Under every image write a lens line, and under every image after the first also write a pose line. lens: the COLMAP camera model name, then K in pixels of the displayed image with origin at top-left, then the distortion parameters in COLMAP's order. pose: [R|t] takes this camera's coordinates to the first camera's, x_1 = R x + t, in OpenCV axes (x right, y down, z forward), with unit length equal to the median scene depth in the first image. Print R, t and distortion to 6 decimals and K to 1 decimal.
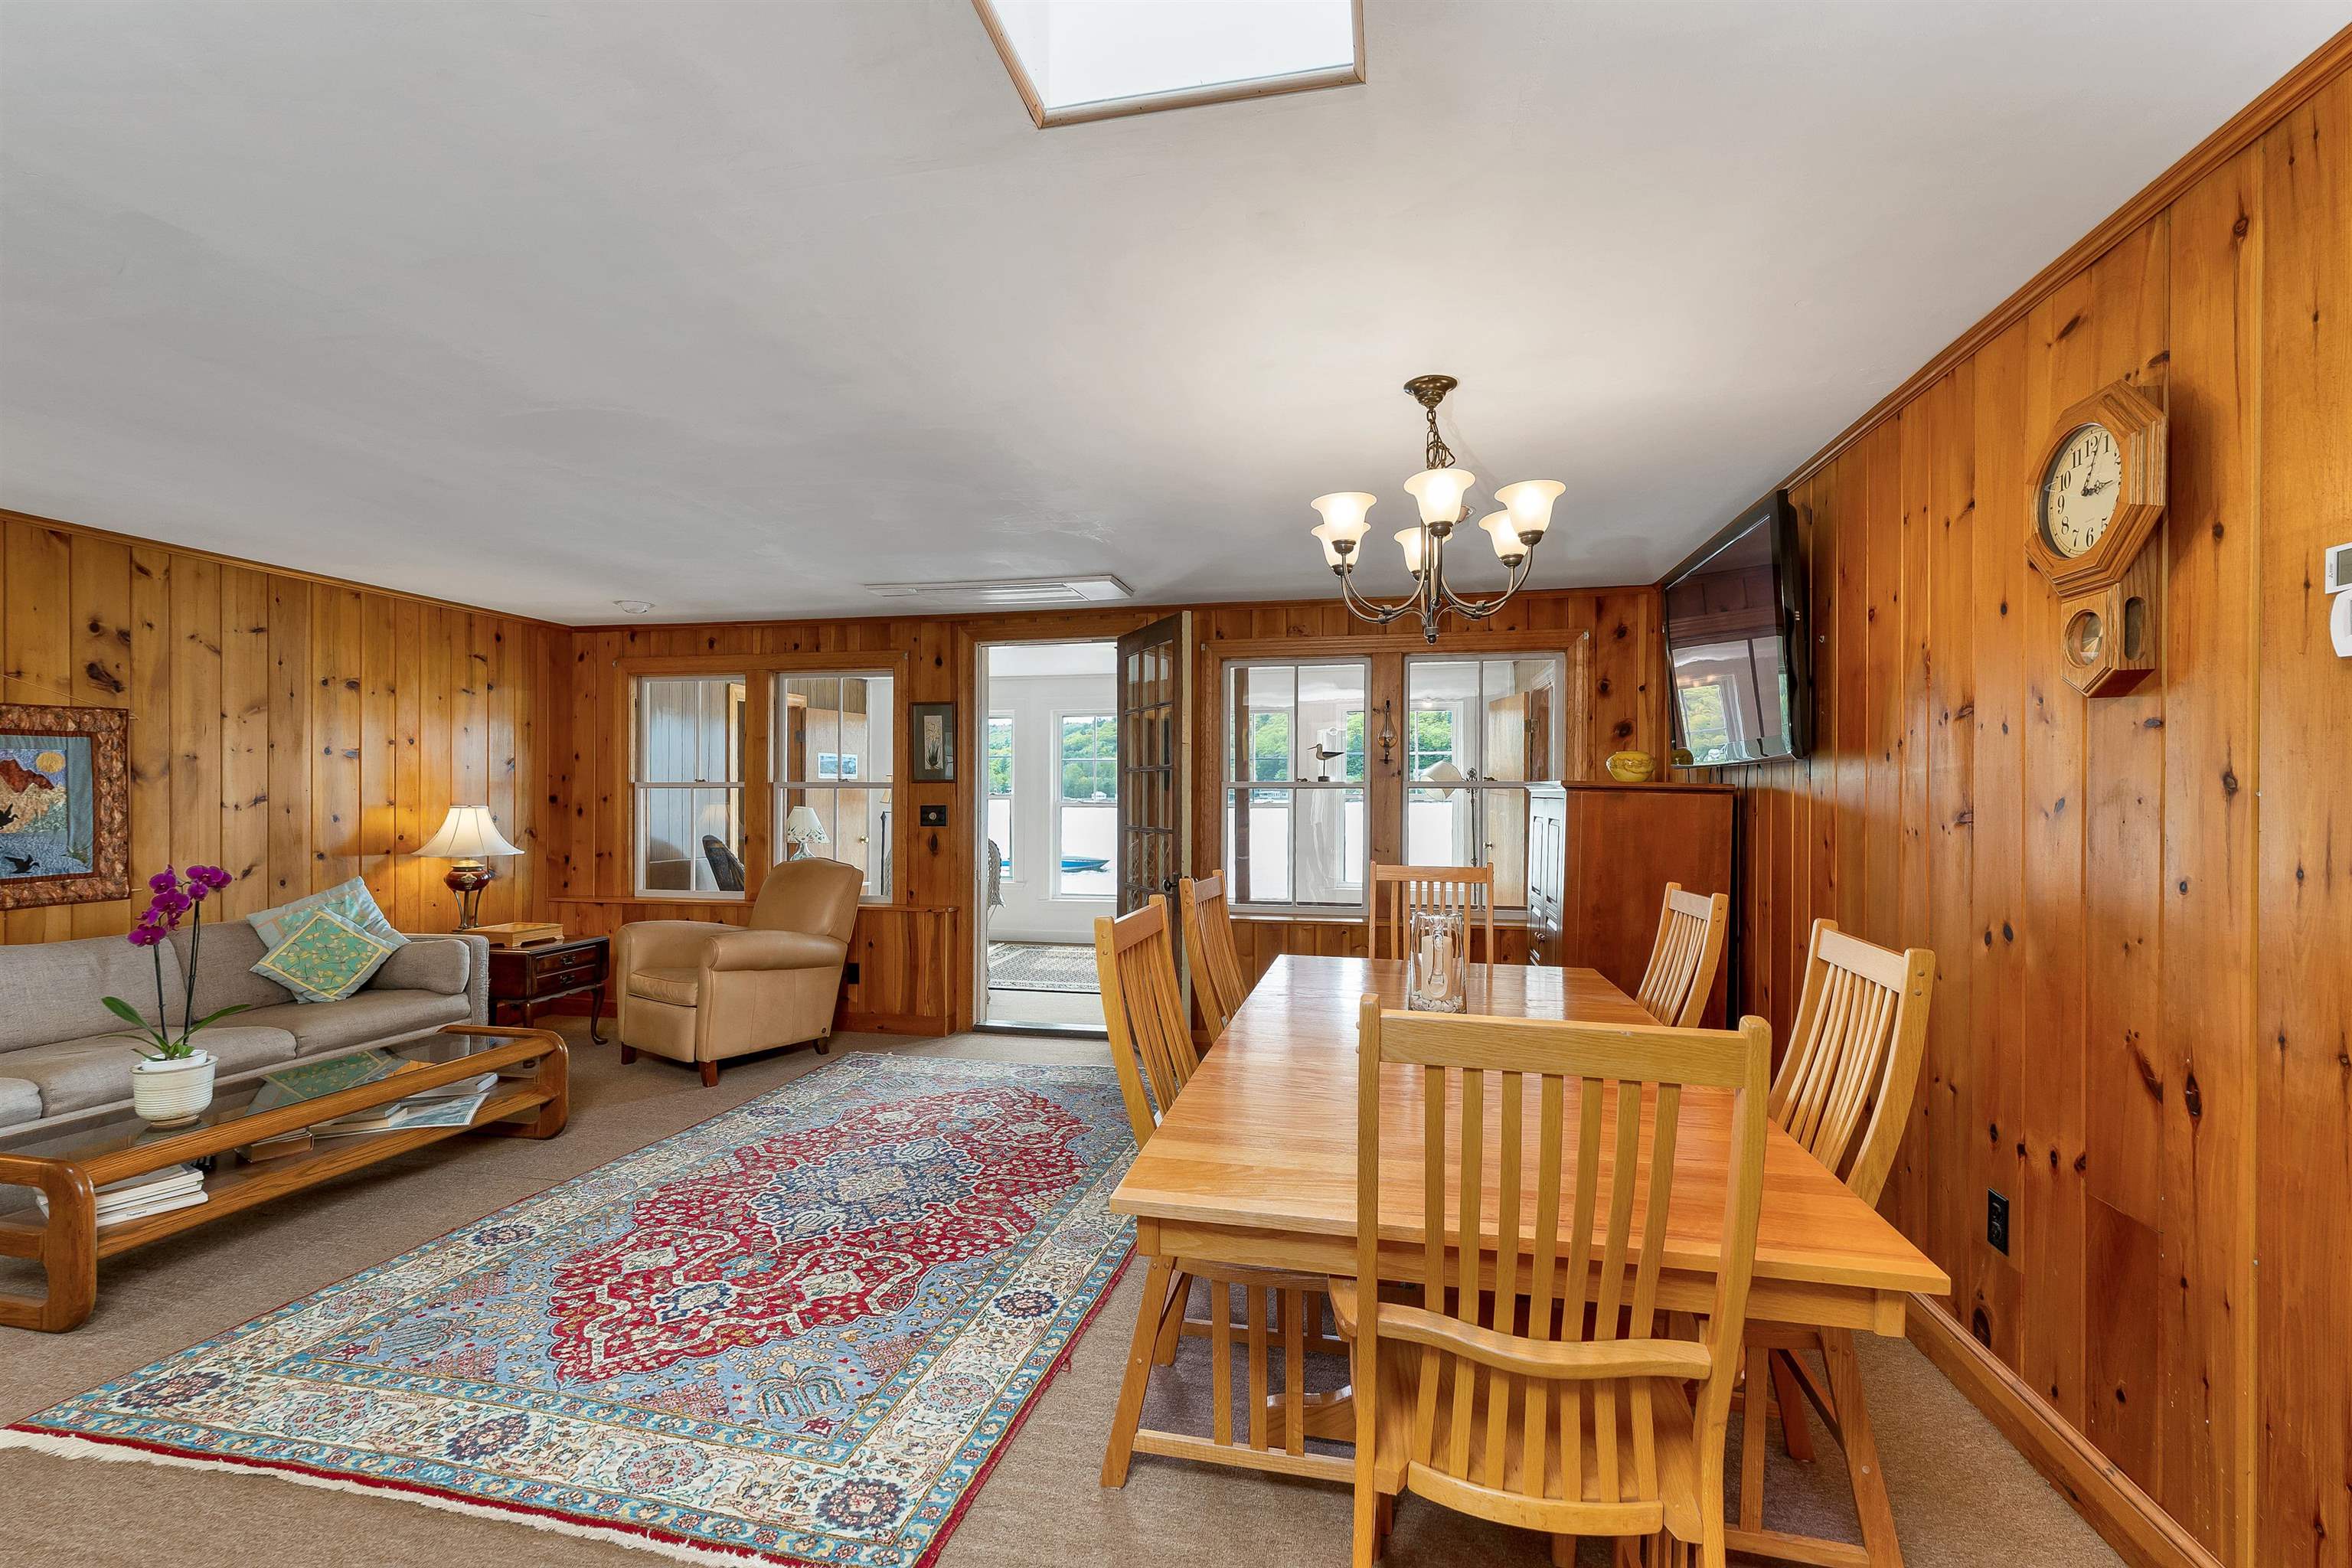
lens RADIAL K [[1005.2, 0, 1170.1], [0, 1005.2, 797.2], [0, 0, 1]] dist [0.001684, -0.000060]
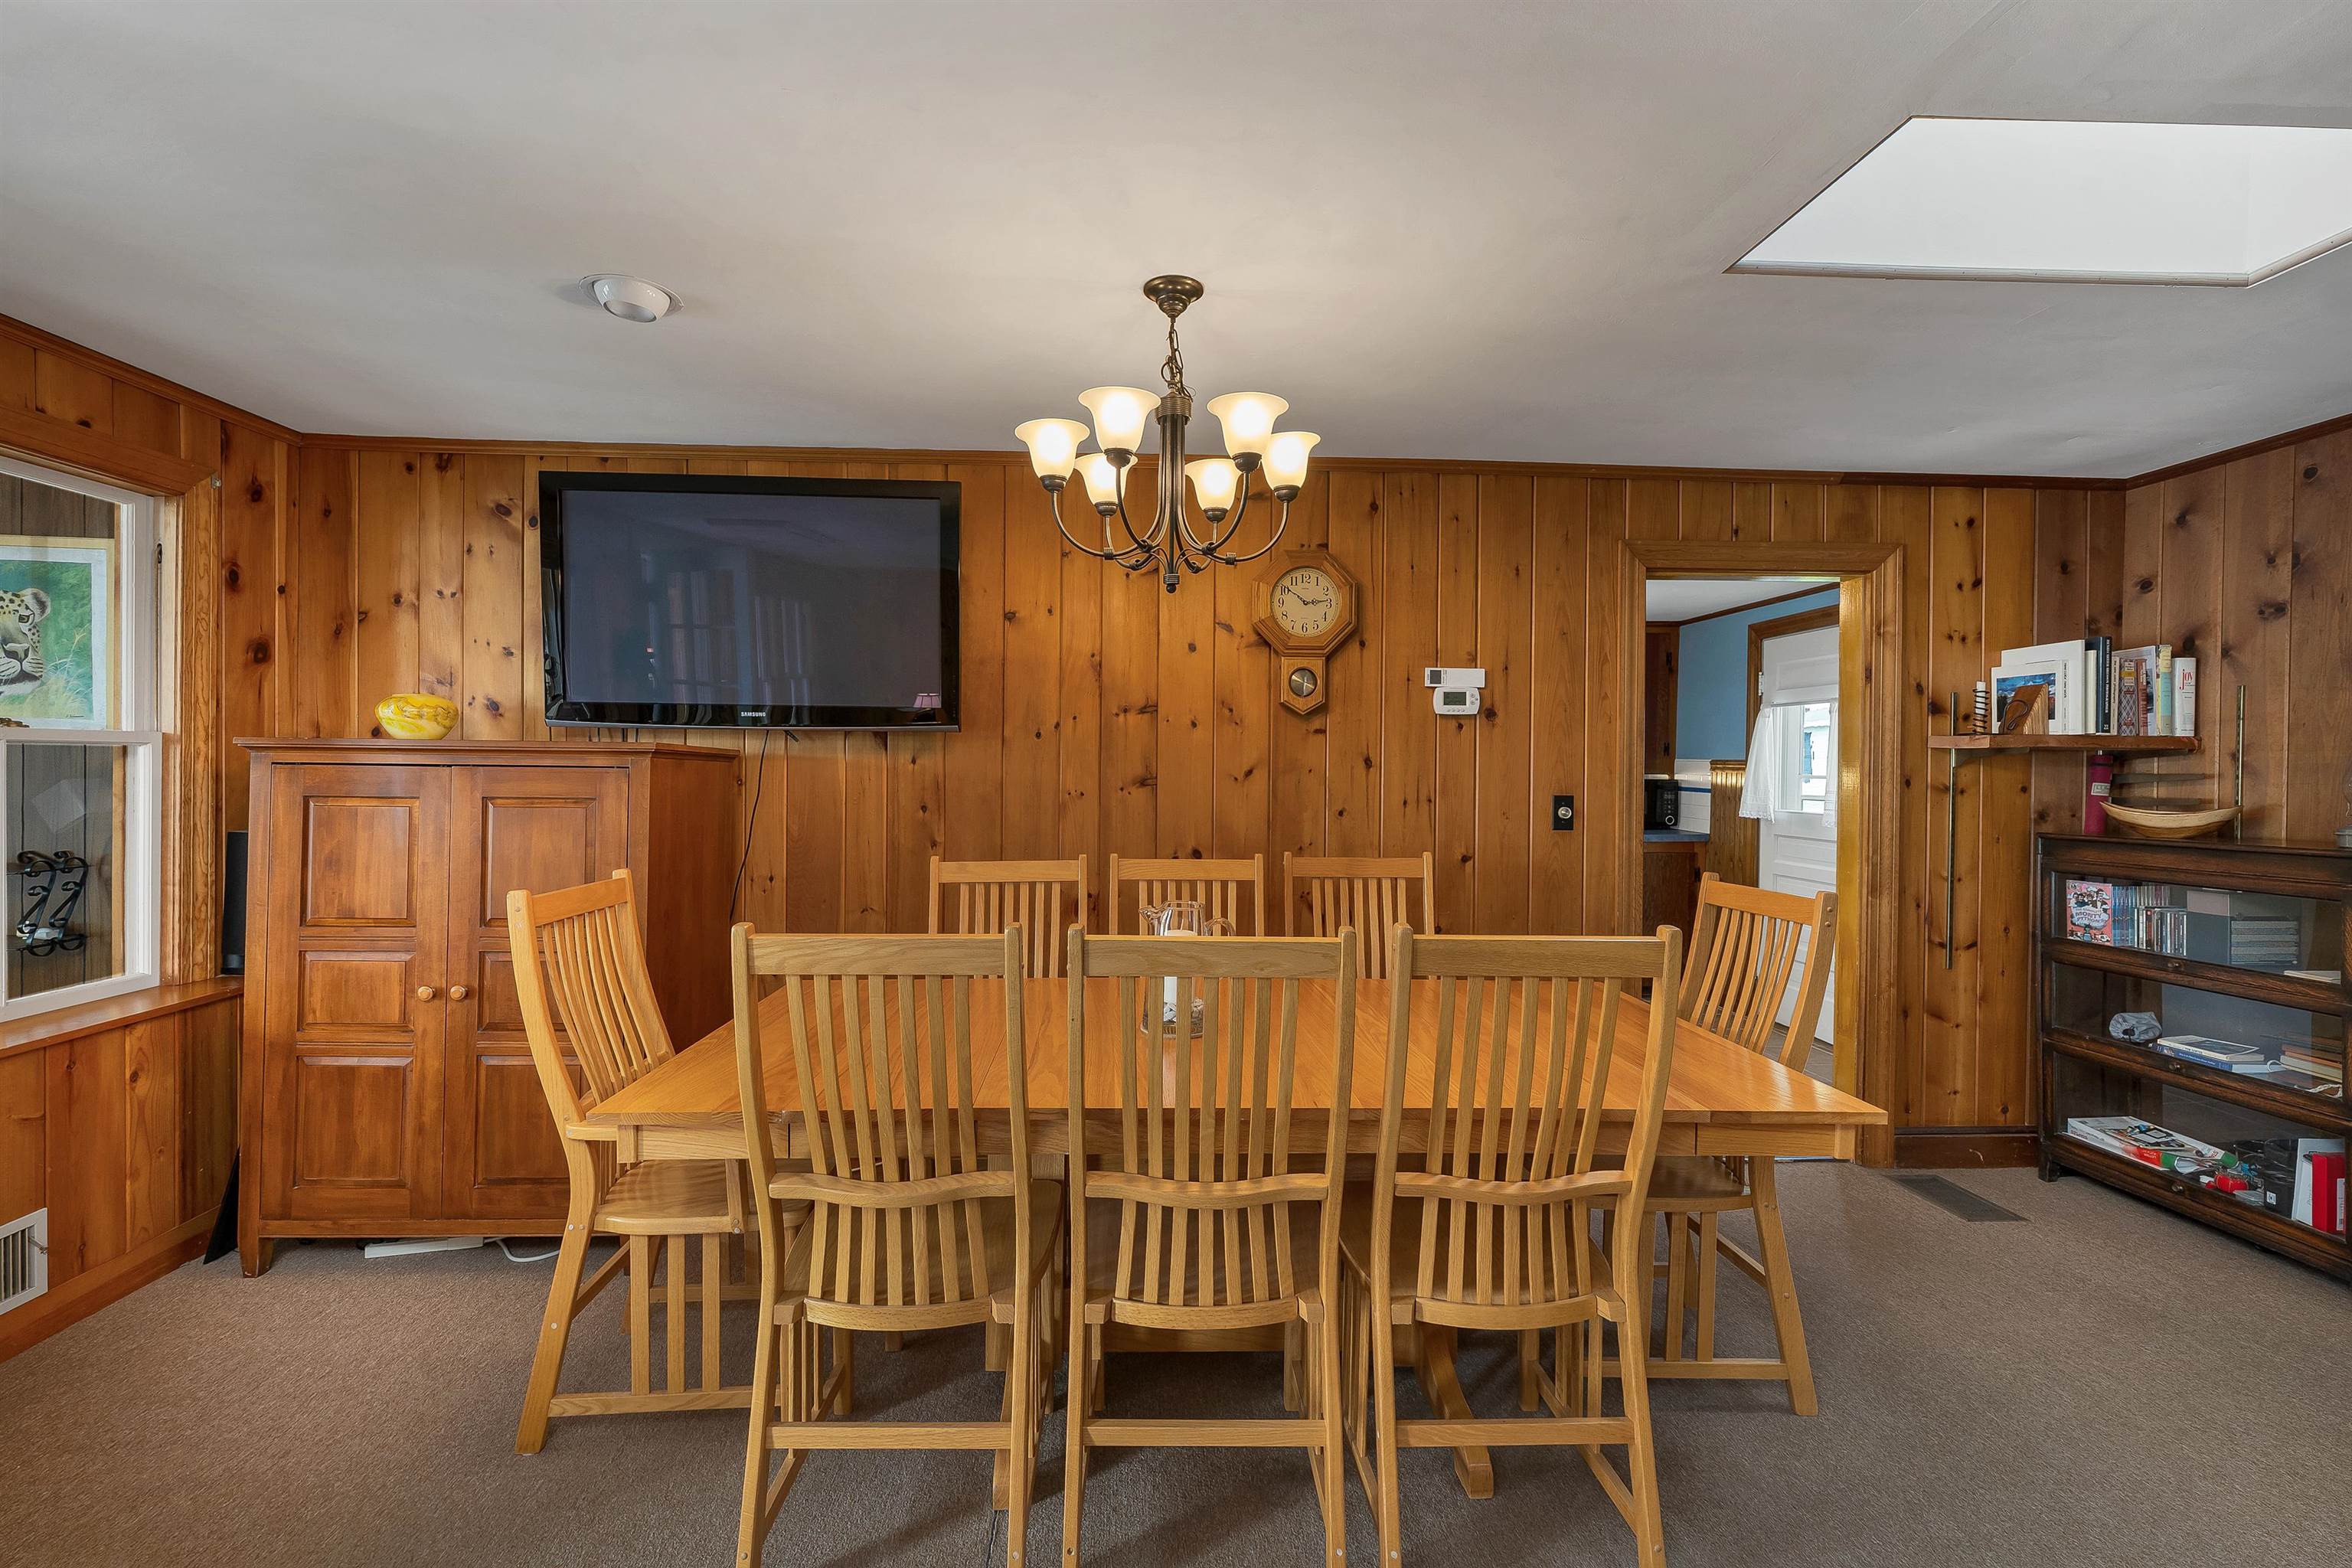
lens RADIAL K [[1000.2, 0, 1154.7], [0, 1000.2, 774.8], [0, 0, 1]] dist [0.001891, -0.000192]
pose [[-0.253969, -0.014887, 0.967098, -0.358730], [-0.008650, 0.999877, 0.013120, -0.005432], [-0.967174, -0.005033, -0.254067, 0.789967]]
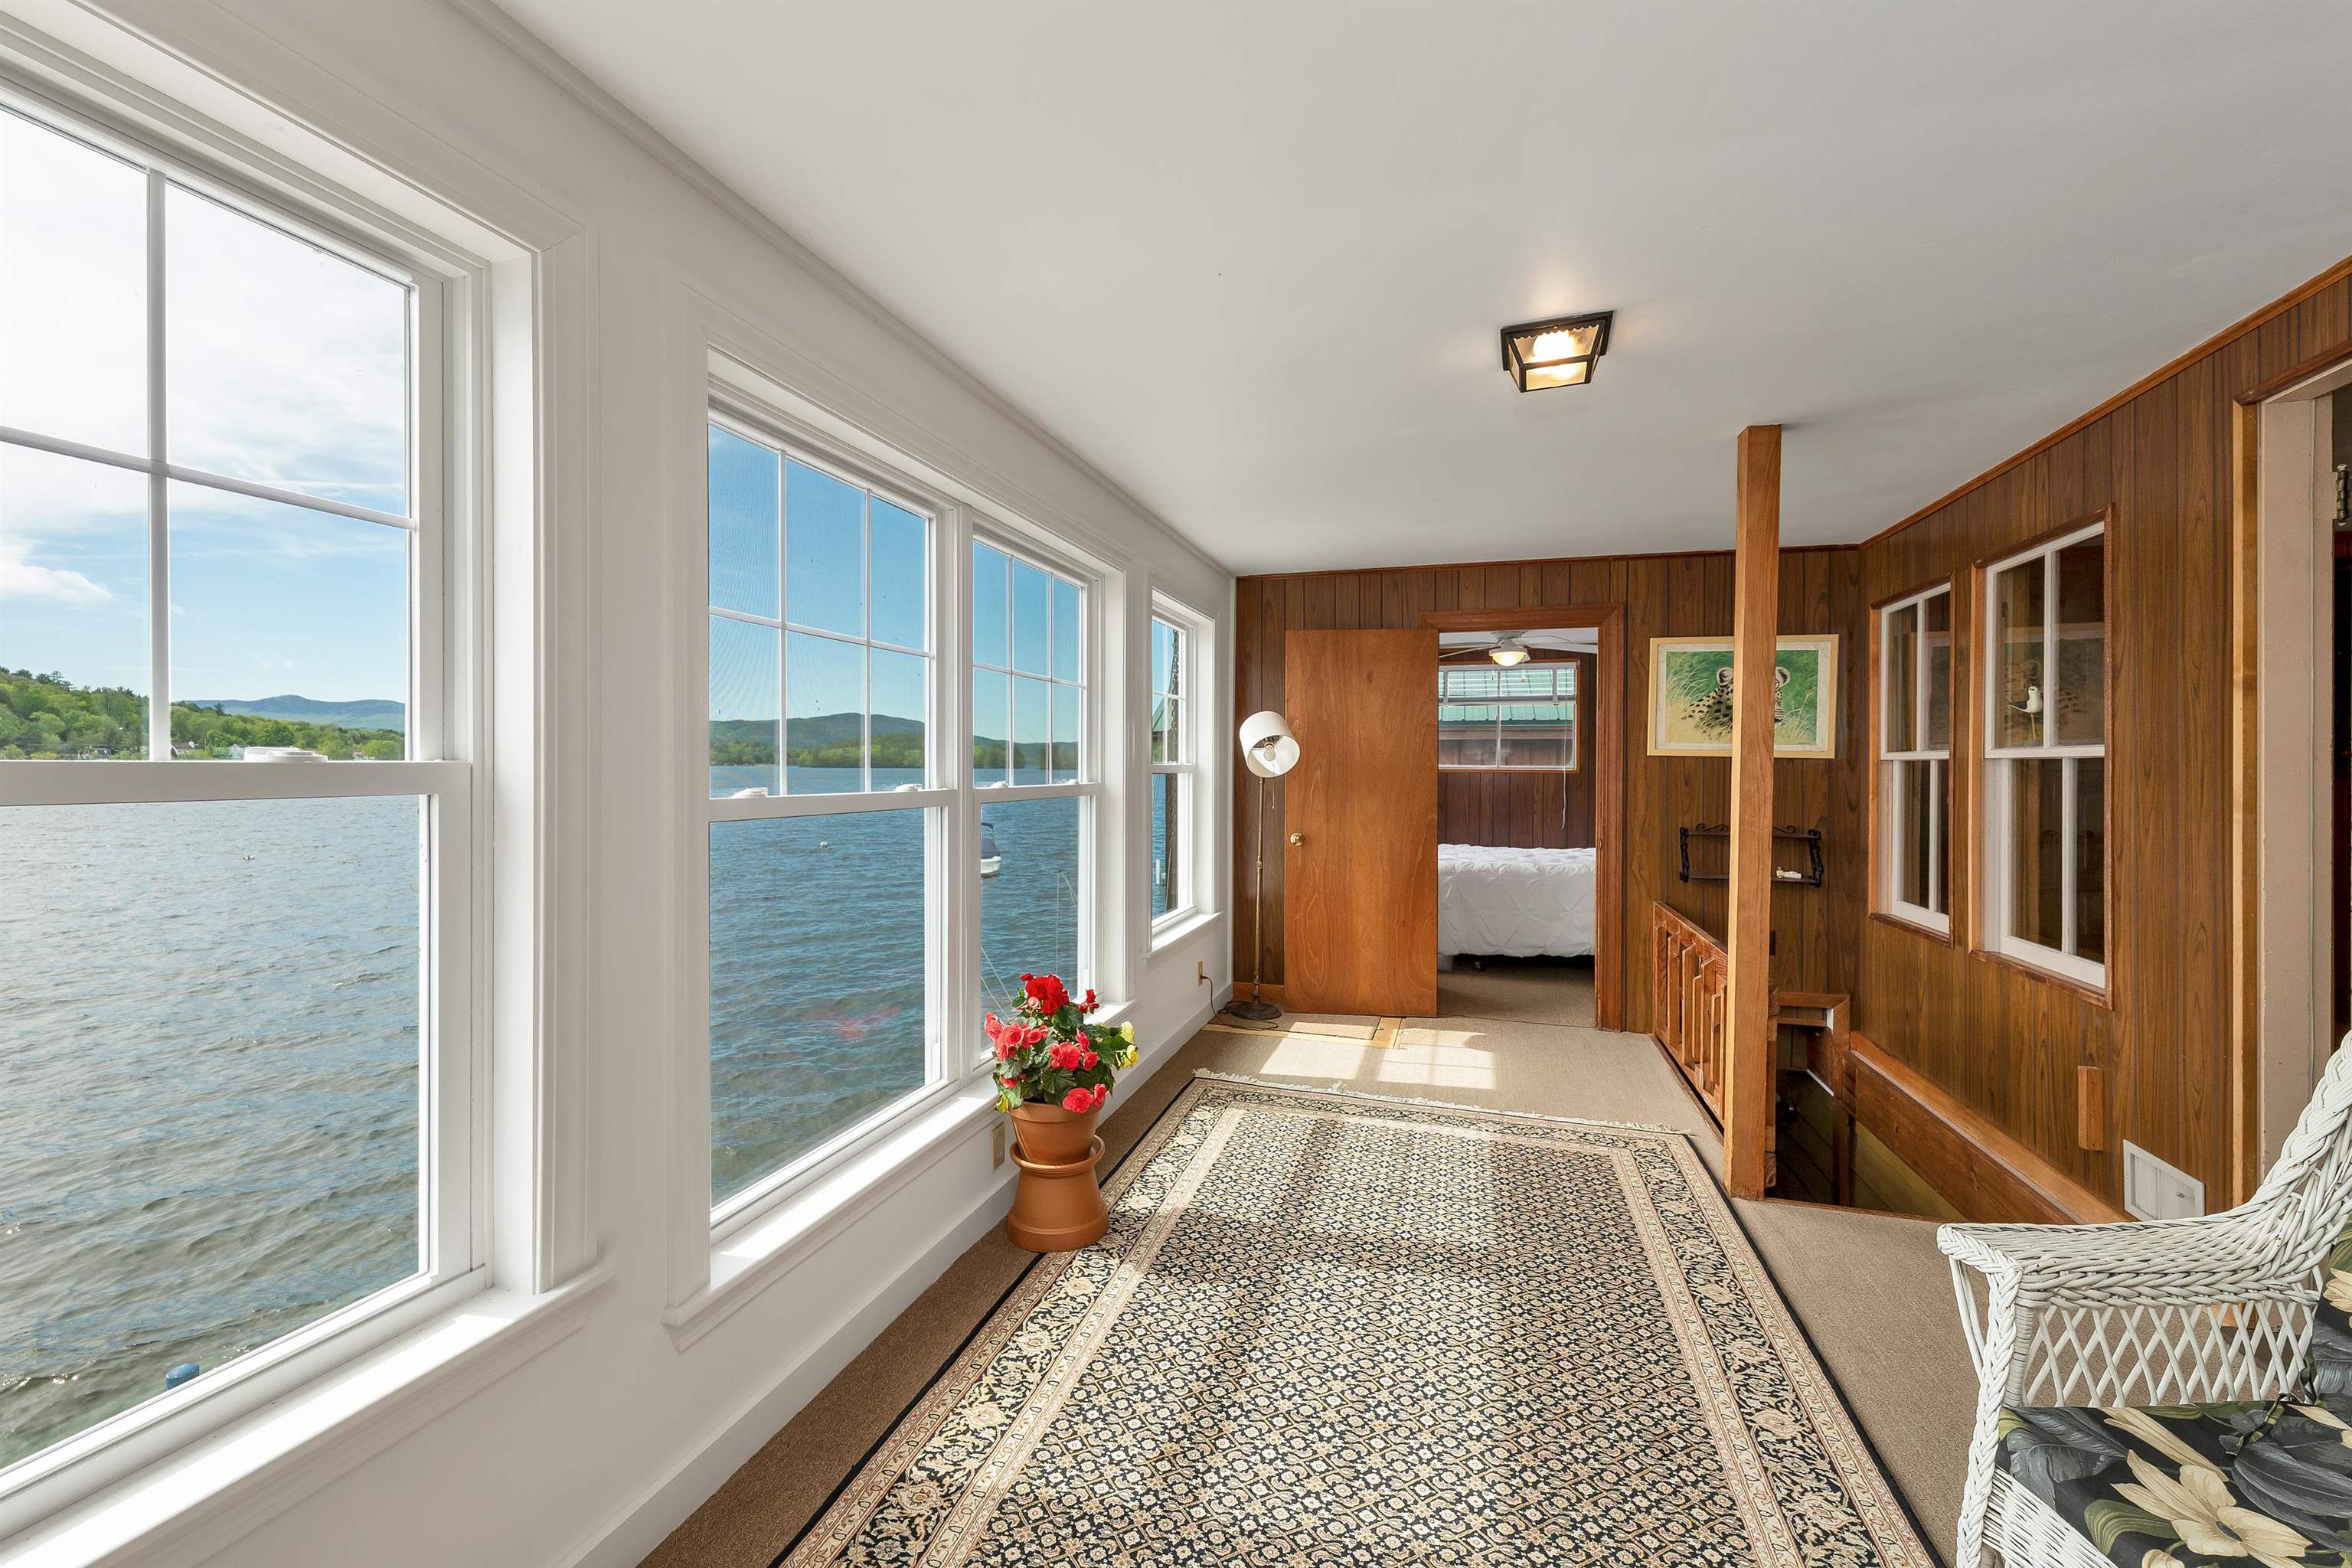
lens RADIAL K [[987.4, 0, 1162.0], [0, 987.4, 769.2], [0, 0, 1]] dist [0.000998, 0.000115]
pose [[0.092773, -0.005162, 0.995674, -0.703216], [0.001092, 0.999986, 0.005082, -0.007615], [-0.995687, 0.000615, 0.092777, 2.025825]]
